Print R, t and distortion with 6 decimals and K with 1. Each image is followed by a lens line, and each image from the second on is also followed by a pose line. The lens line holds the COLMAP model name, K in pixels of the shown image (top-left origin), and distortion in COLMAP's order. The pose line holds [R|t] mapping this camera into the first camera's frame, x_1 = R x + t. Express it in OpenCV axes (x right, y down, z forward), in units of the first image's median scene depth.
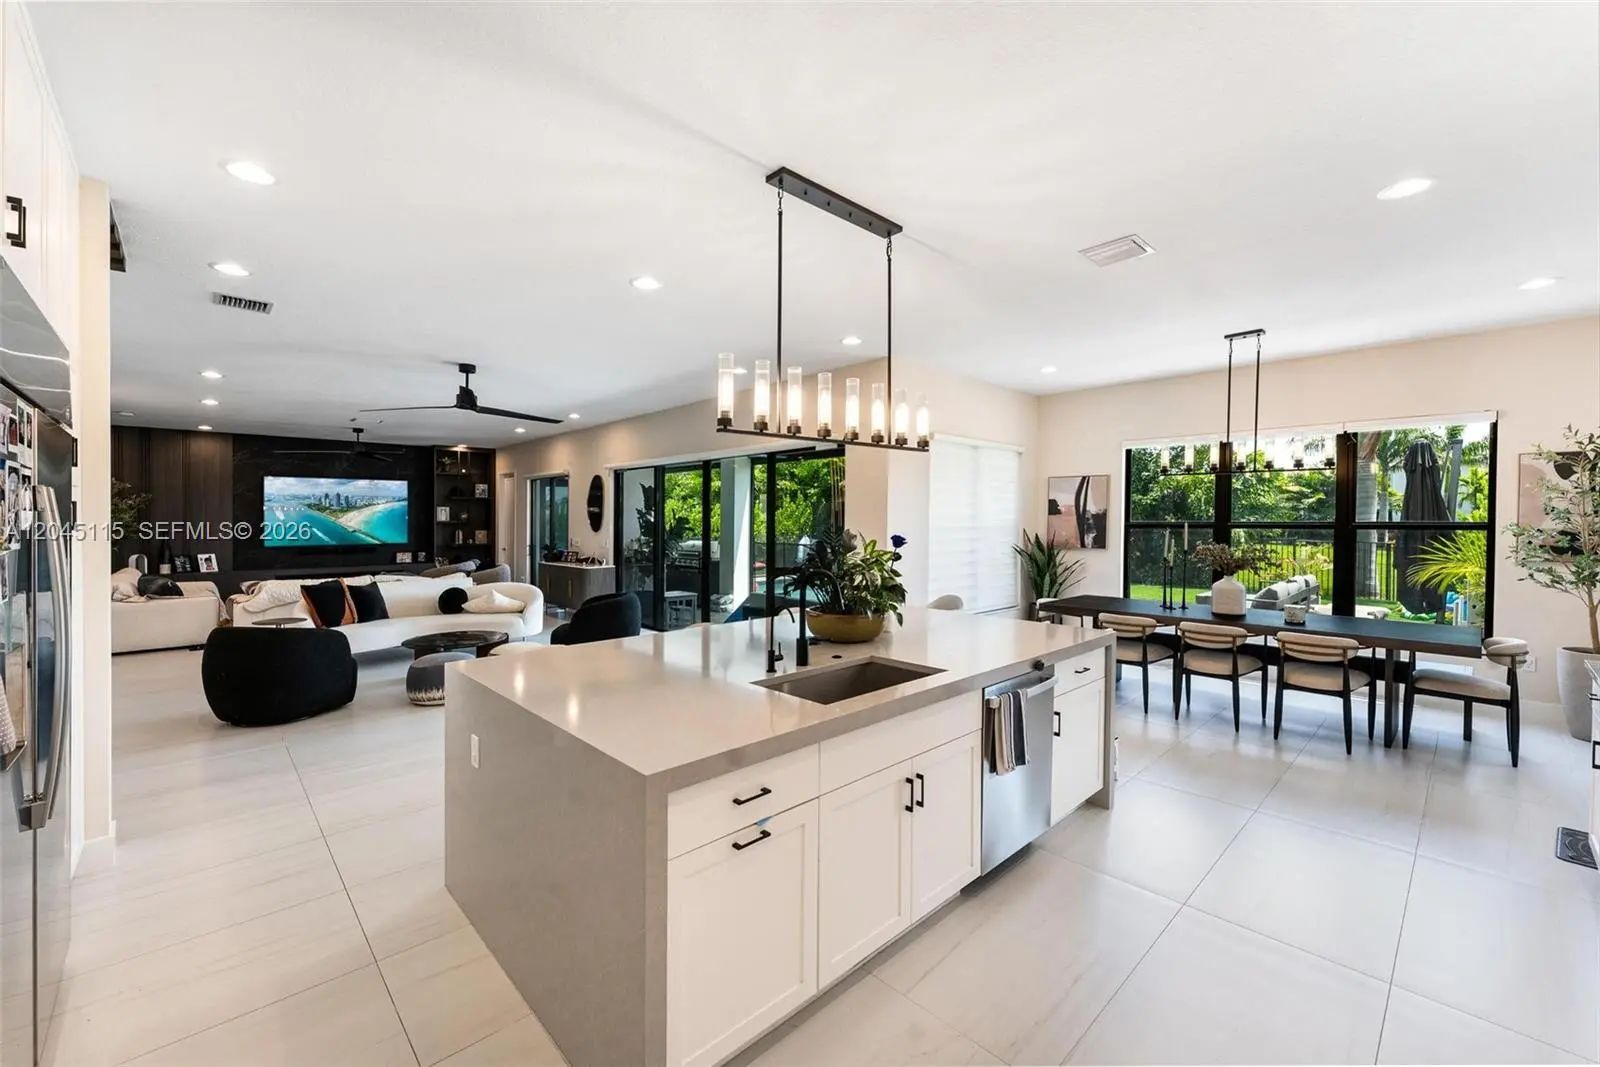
lens RADIAL K [[653.4, 0, 776.9], [0, 653.4, 535.5], [0, 0, 1]] dist [-0.000904, -0.000860]
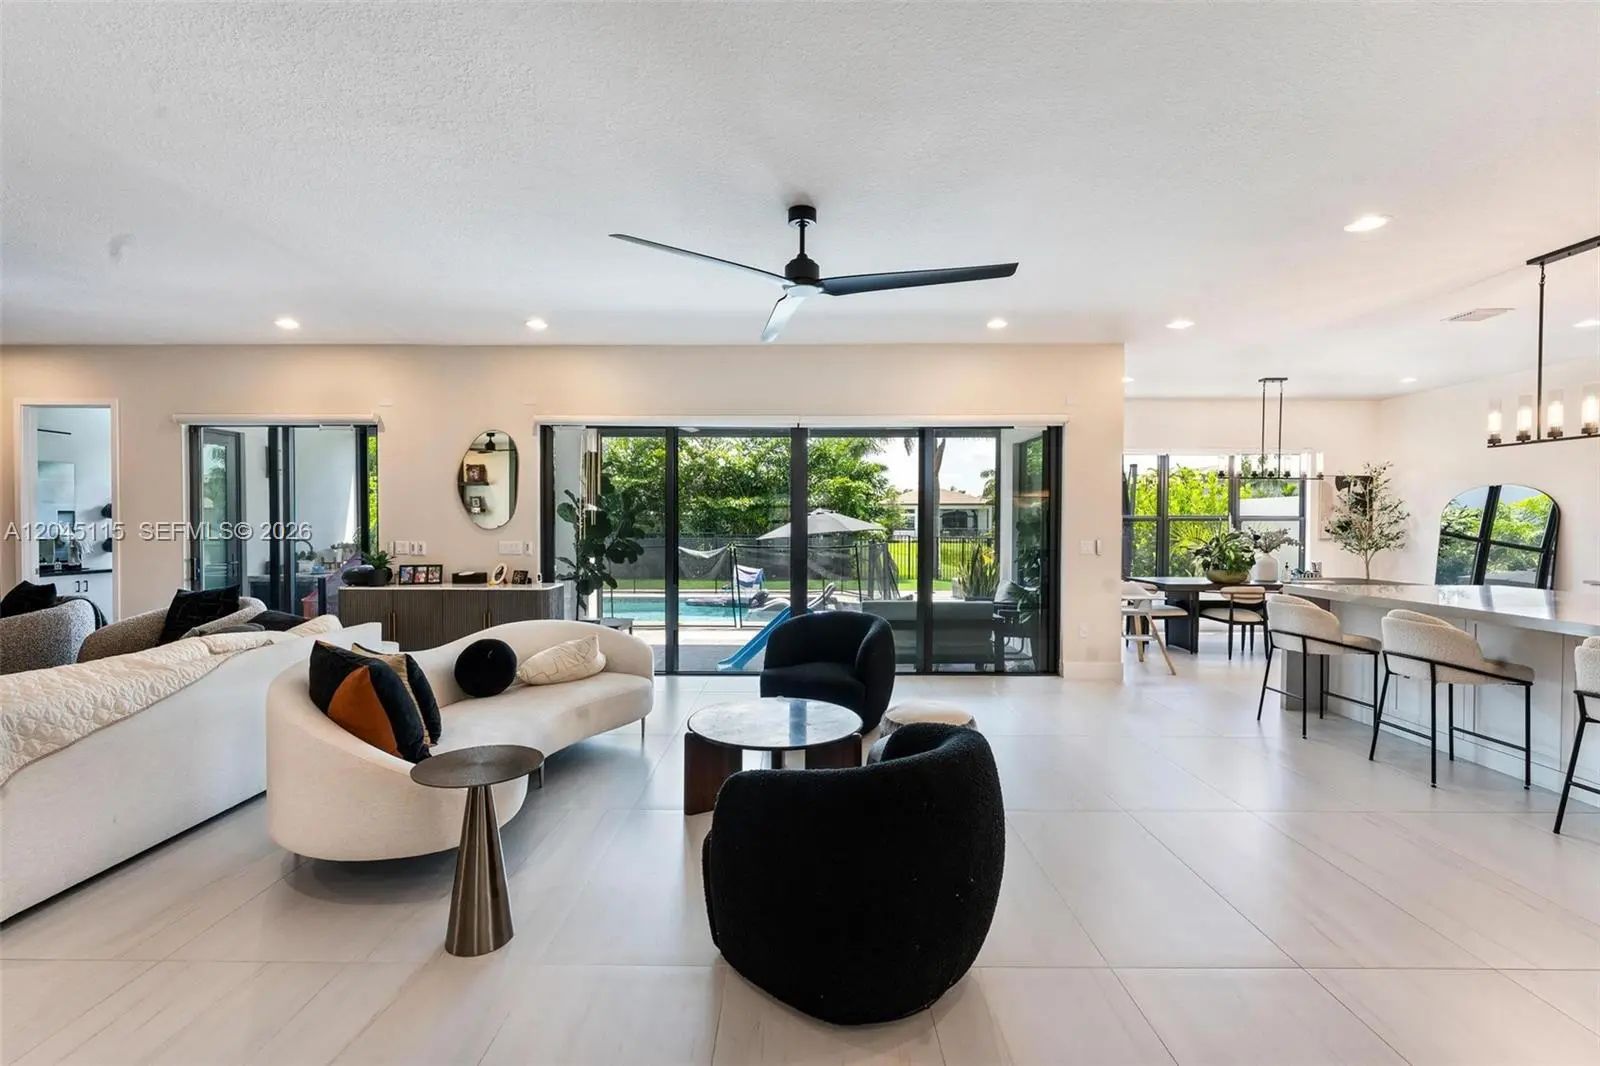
lens RADIAL K [[718.6, 0, 792.0], [0, 718.6, 538.9], [0, 0, 1]] dist [0.001213, 0.001178]
pose [[0.670305, -0.014145, 0.741951, -0.790320], [0.015546, 0.999867, 0.005017, 0.005768], [-0.741923, 0.008172, 0.670435, 0.523008]]
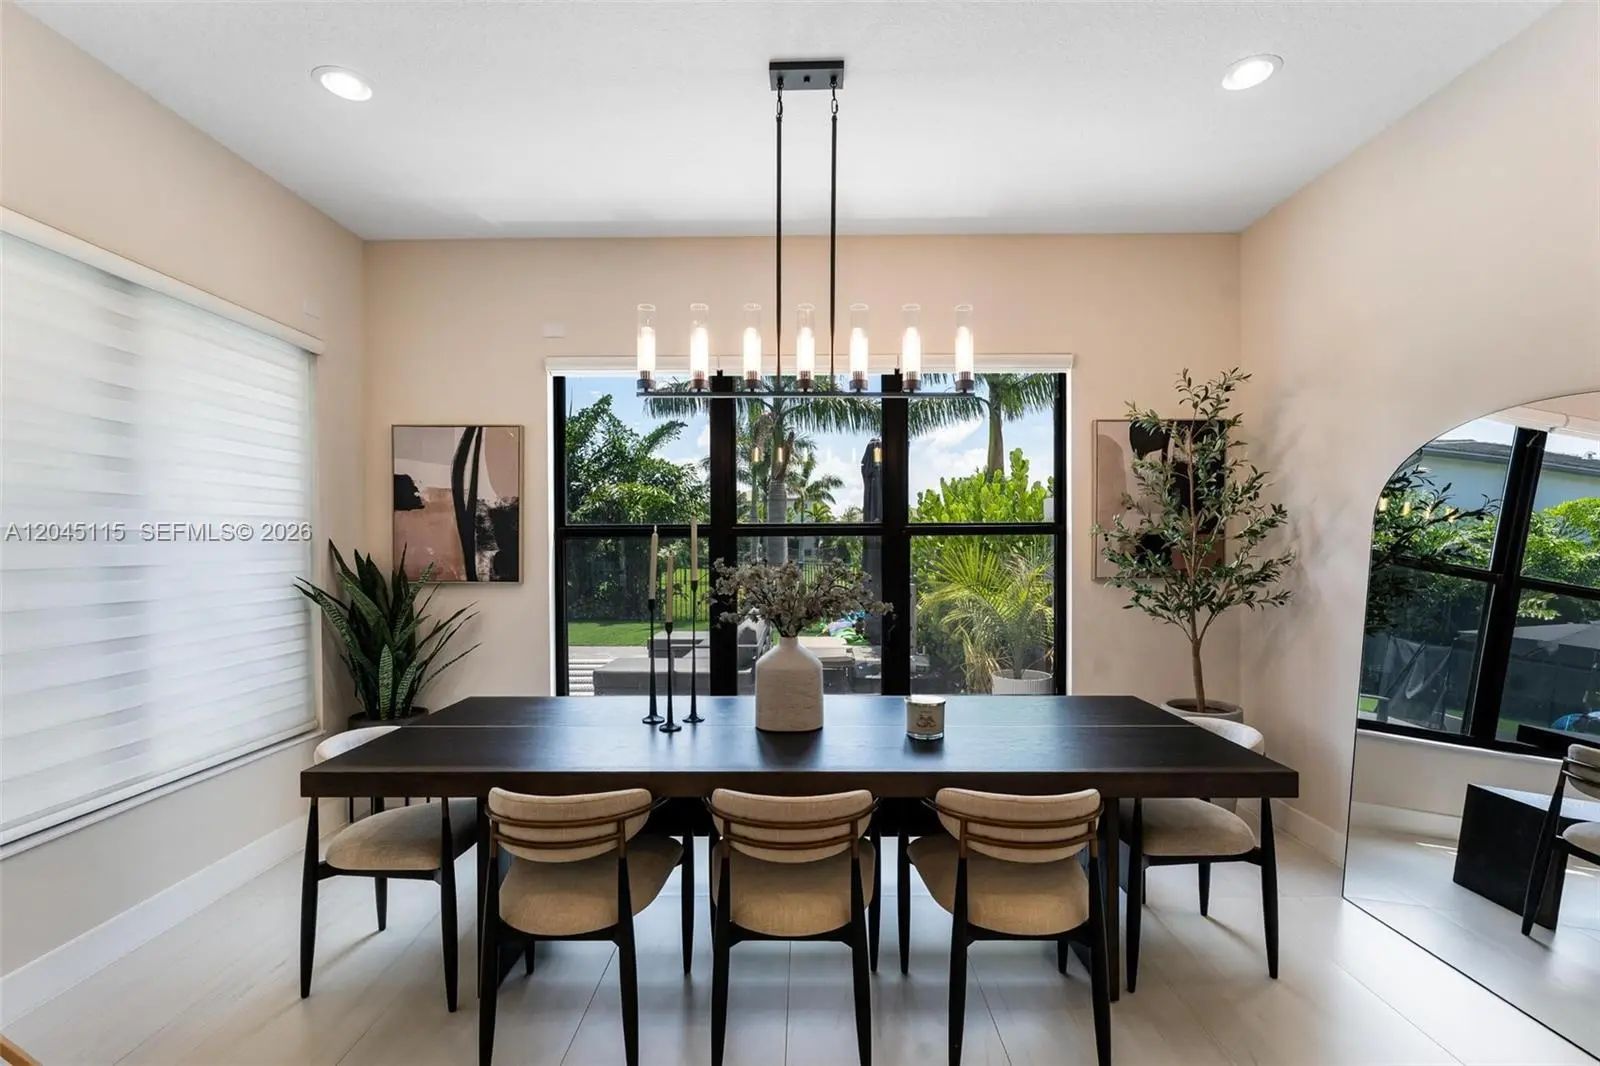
lens RADIAL K [[718.6, 0, 799.7], [0, 718.6, 556.6], [0, 0, 1]] dist [0.001213, 0.001178]
pose [[0.681992, -0.015788, 0.731189, 0.257282], [0.022903, 0.999738, 0.000225, 0.006600], [-0.731001, 0.016593, 0.682174, 0.487087]]
